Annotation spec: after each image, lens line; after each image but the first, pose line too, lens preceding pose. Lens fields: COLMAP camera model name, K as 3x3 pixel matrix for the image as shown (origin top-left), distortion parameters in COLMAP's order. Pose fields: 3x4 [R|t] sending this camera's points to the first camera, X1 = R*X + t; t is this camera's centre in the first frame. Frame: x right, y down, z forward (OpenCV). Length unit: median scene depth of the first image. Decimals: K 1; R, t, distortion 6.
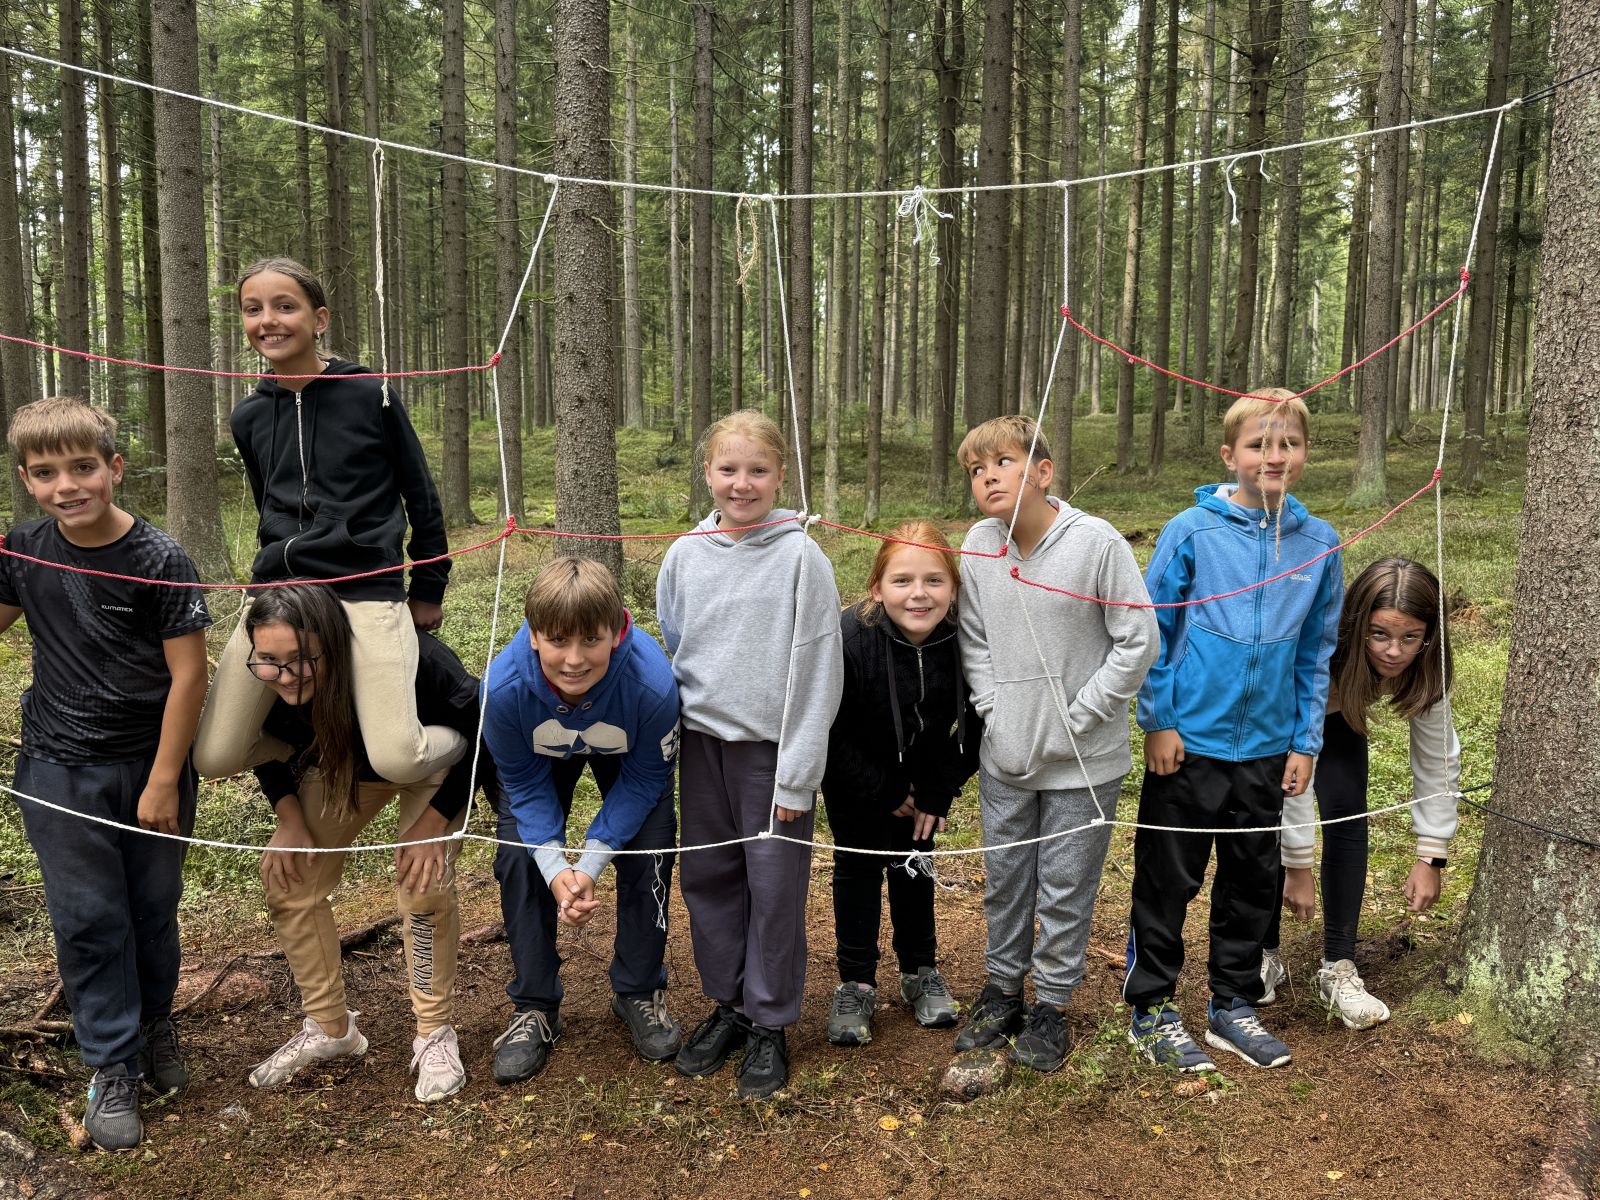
lens RADIAL K [[1212.2, 0, 808.9], [0, 1212.2, 621.8], [0, 0, 1]] dist [0.028063, -0.037693]
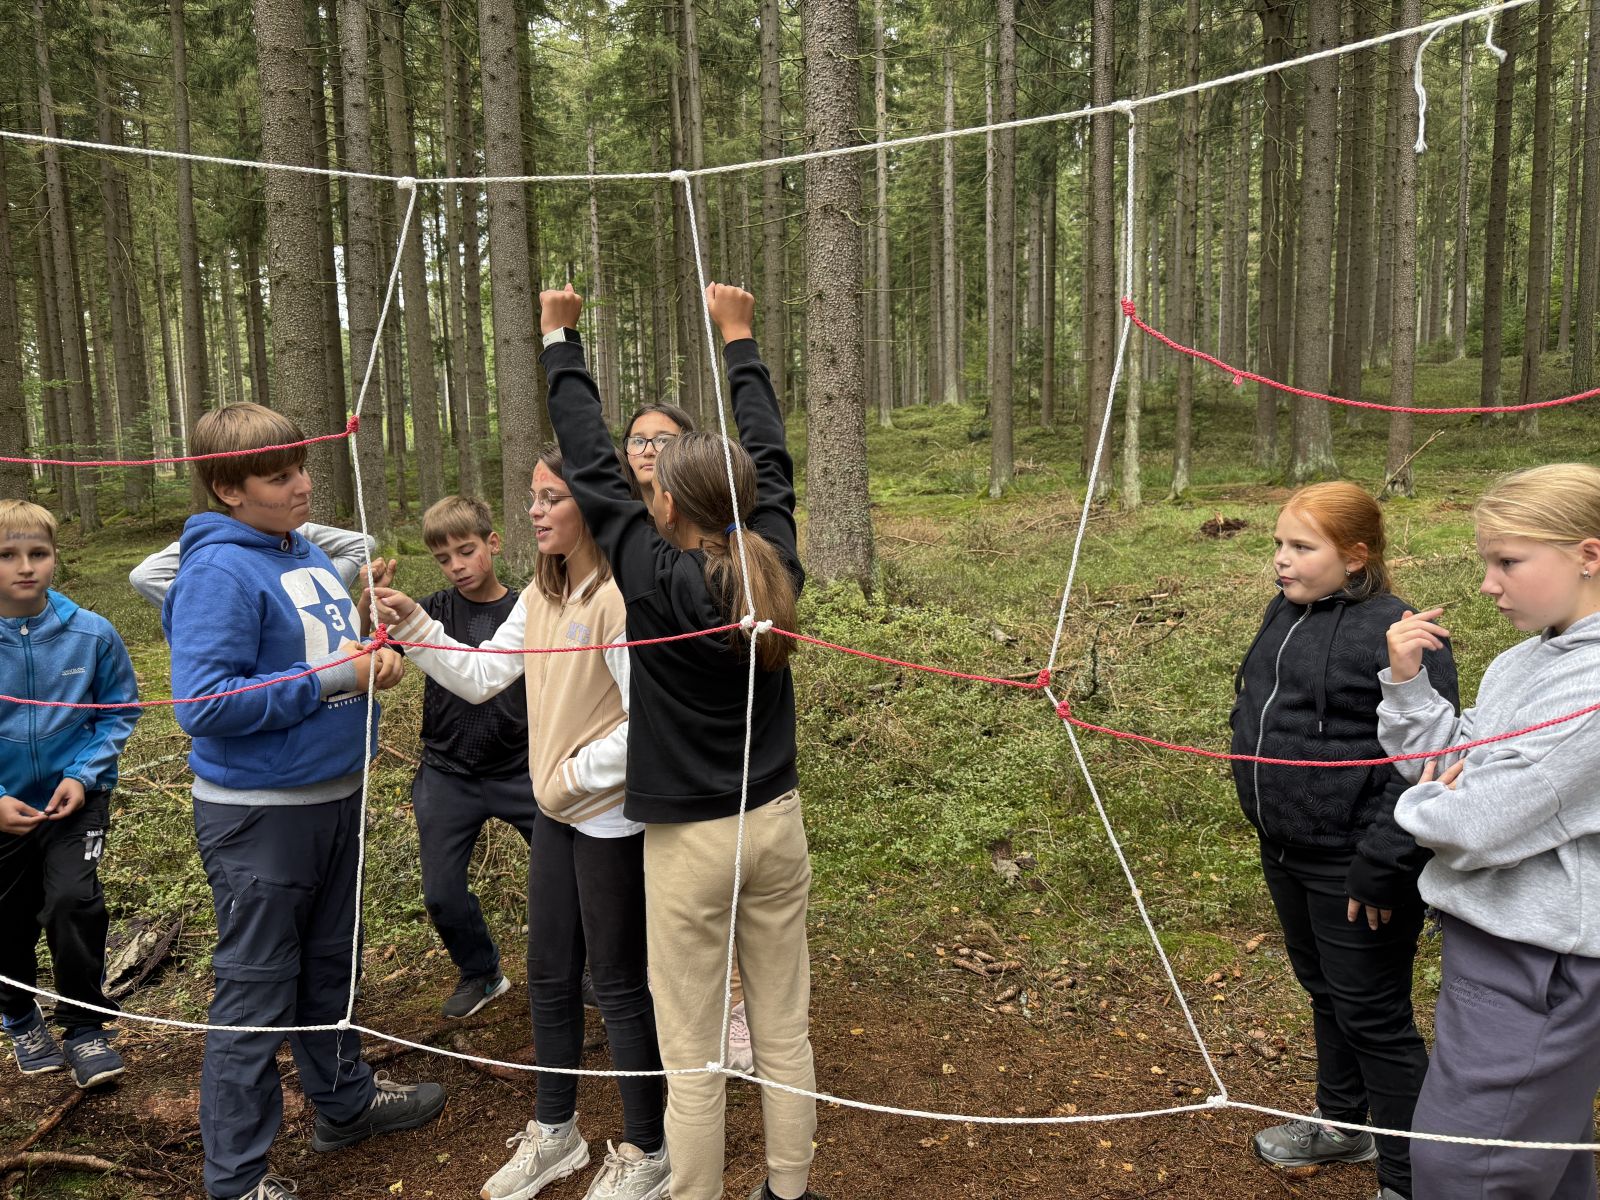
lens RADIAL K [[1113.9, 0, 800.0], [0, 1113.9, 600.0], [0, 0, 1]] dist [0.078693, -0.101483]
pose [[0.955824, -0.001115, -0.293936, 0.164634], [0.007250, 0.999778, 0.019782, -0.093181], [0.293849, -0.021039, 0.955620, 0.297067]]
